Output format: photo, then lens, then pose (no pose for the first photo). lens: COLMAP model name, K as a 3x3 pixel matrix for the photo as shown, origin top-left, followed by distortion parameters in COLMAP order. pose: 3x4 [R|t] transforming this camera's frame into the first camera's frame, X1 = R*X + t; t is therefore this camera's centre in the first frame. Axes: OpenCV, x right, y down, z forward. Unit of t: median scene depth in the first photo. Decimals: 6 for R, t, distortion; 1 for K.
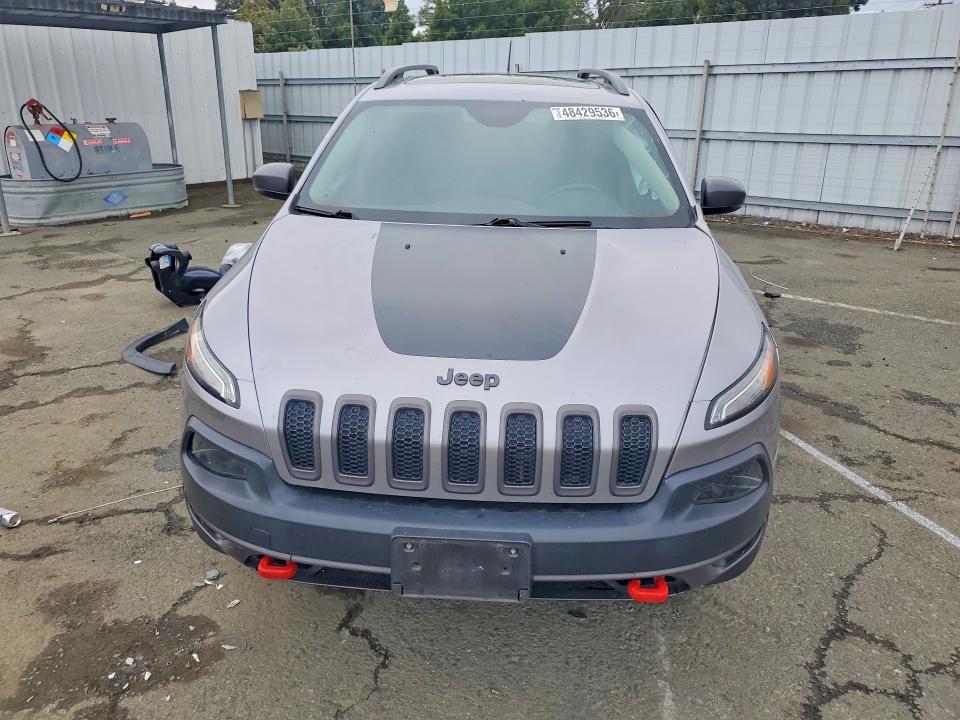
lens RADIAL K [[732.3, 0, 480.0], [0, 732.3, 360.0], [0, 0, 1]] dist [0.013830, 0.009418]
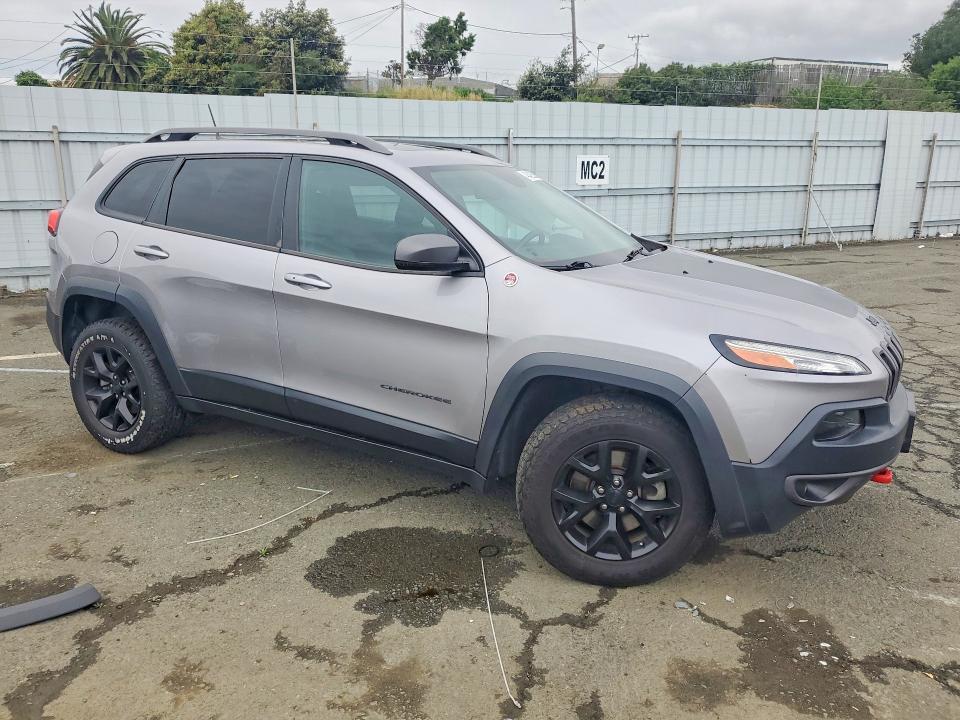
lens RADIAL K [[719.3, 0, 480.2], [0, 719.3, 349.7], [0, 0, 1]] dist [0.000393, 0.001205]
pose [[0.459665, -0.239073, 0.855308, -1.022738], [0.314113, 0.944599, 0.095219, -0.191430], [-0.830687, 0.224894, 0.509295, 0.503126]]
